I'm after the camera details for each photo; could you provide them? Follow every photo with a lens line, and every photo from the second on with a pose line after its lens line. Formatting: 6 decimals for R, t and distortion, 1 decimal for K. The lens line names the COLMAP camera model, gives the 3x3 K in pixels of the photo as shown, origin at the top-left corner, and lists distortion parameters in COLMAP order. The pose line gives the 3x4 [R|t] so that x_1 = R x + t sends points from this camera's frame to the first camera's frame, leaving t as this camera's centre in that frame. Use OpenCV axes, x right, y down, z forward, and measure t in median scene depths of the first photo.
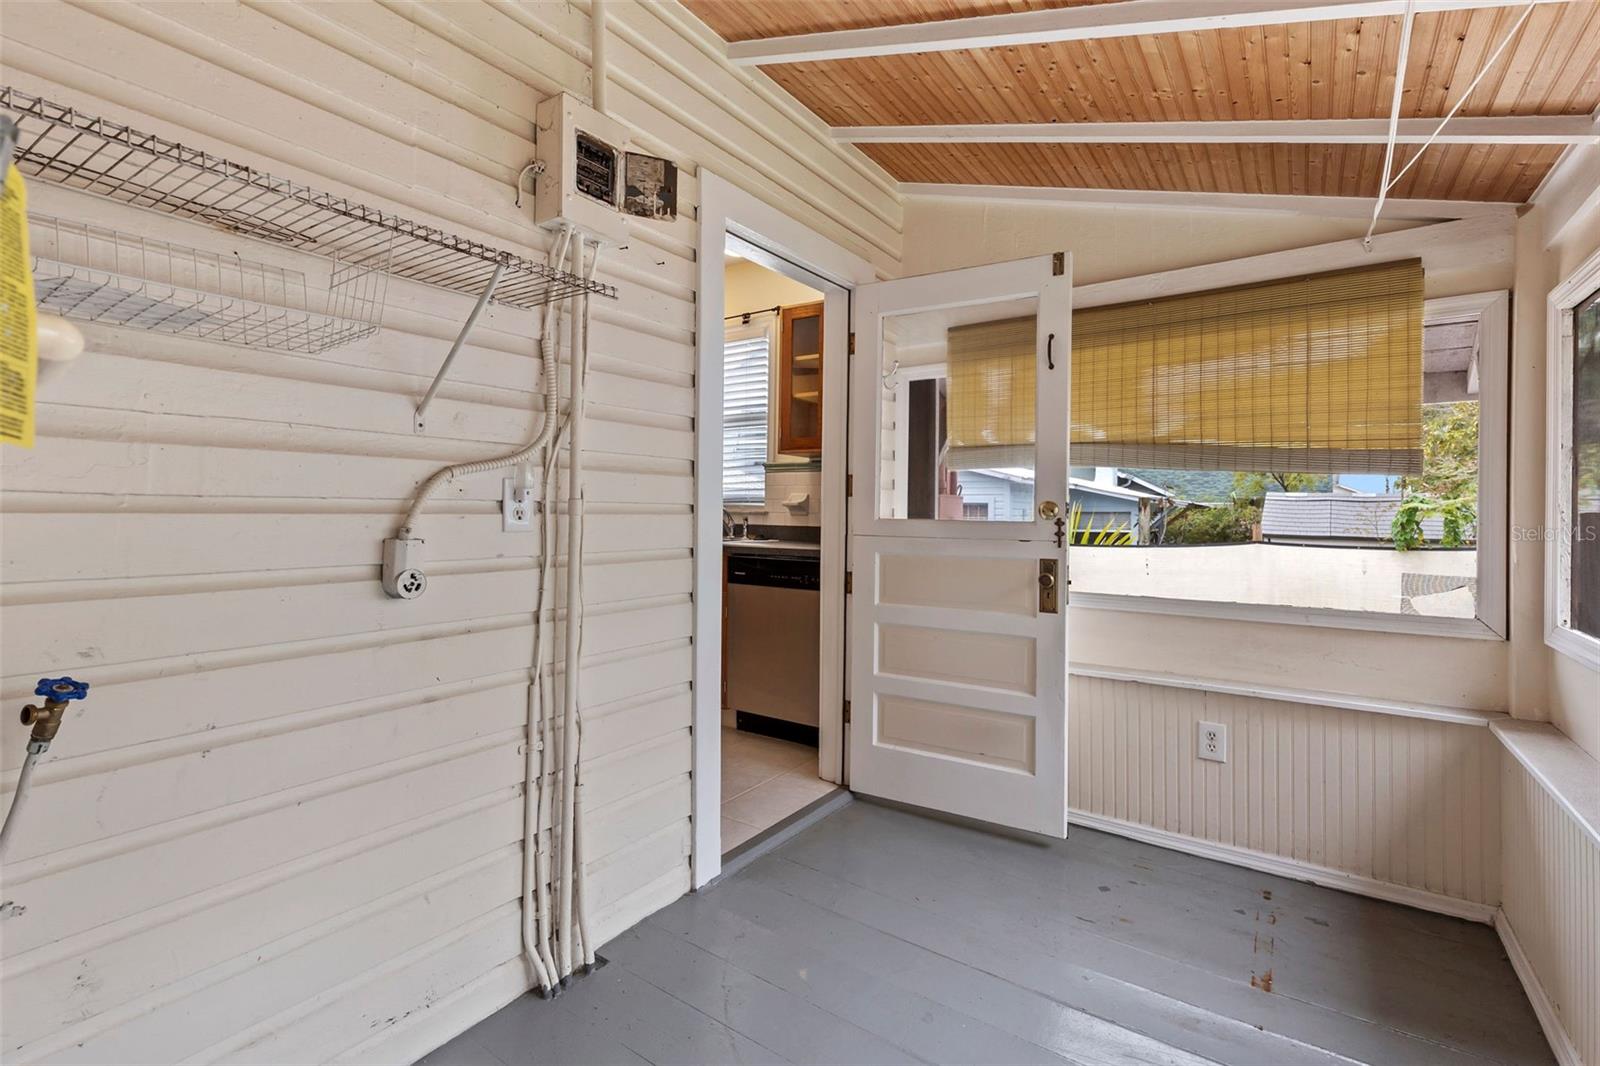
lens RADIAL K [[739.8, 0, 796.7], [0, 739.8, 511.7], [0, 0, 1]] dist [0.003273, 0.000016]
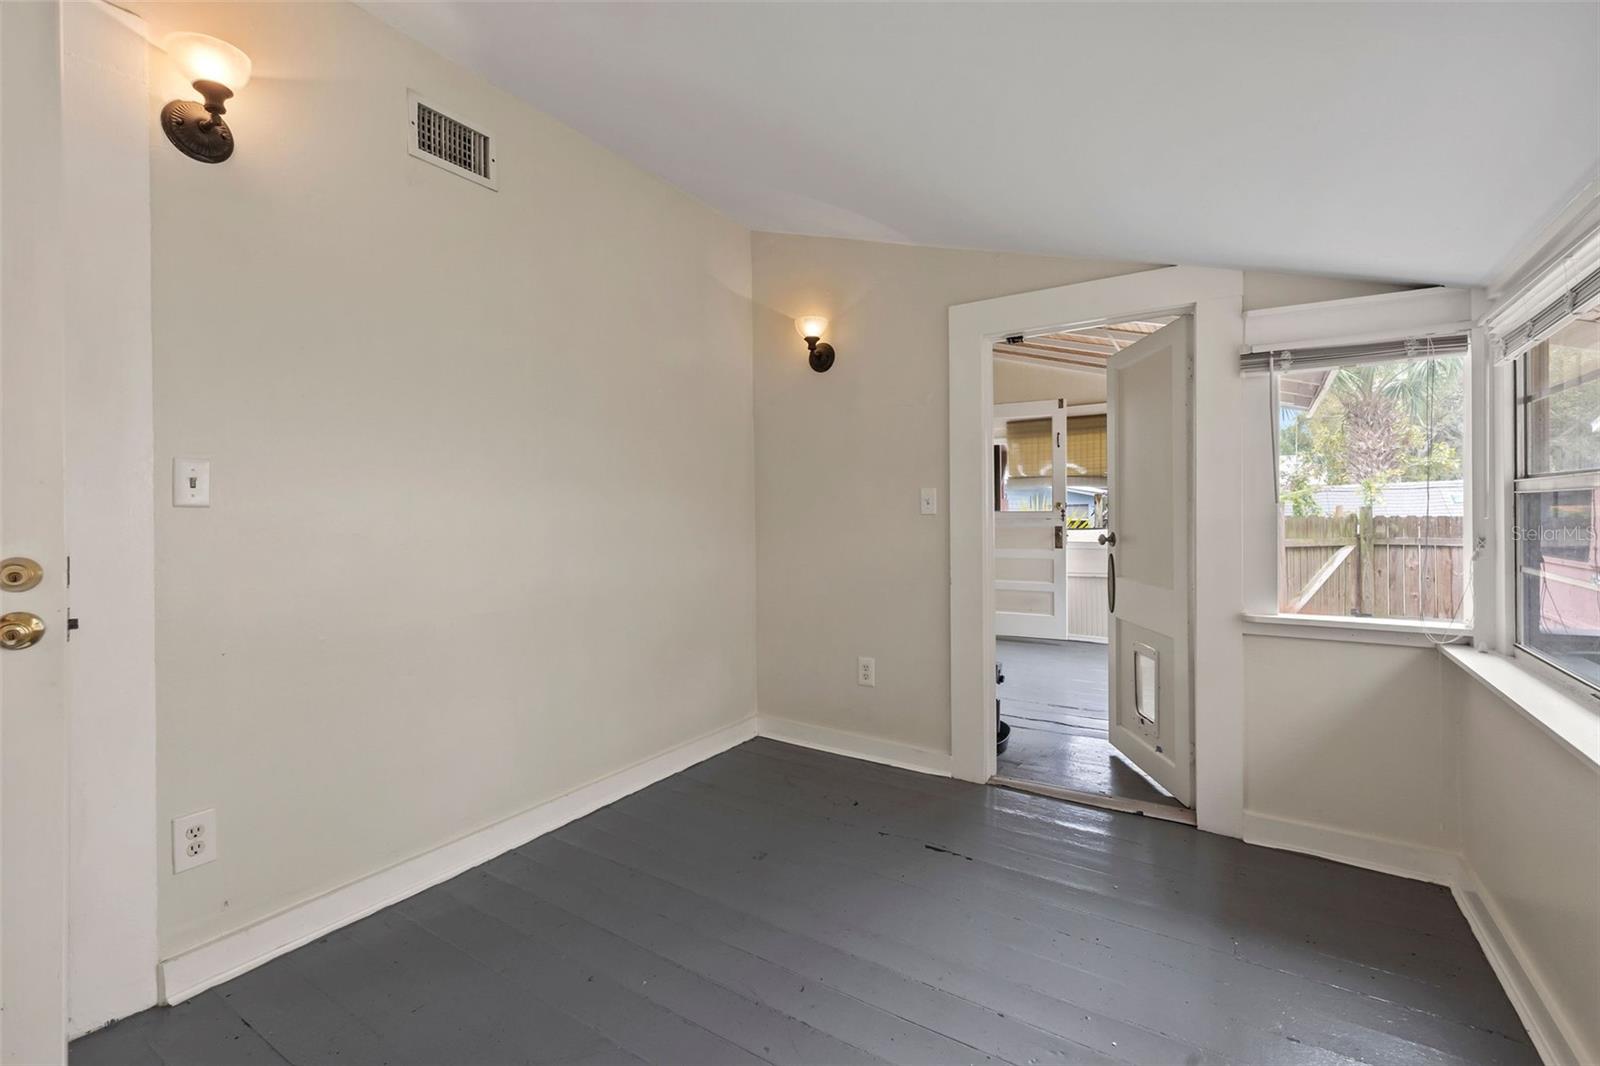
lens RADIAL K [[722.6, 0, 800.5], [0, 722.6, 527.8], [0, 0, 1]] dist [0.005846, -0.000351]
pose [[0.998645, -0.023978, 0.046184, -0.547535], [0.022858, 0.999435, 0.024637, -0.007118], [-0.046748, -0.023548, 0.998629, -1.182266]]
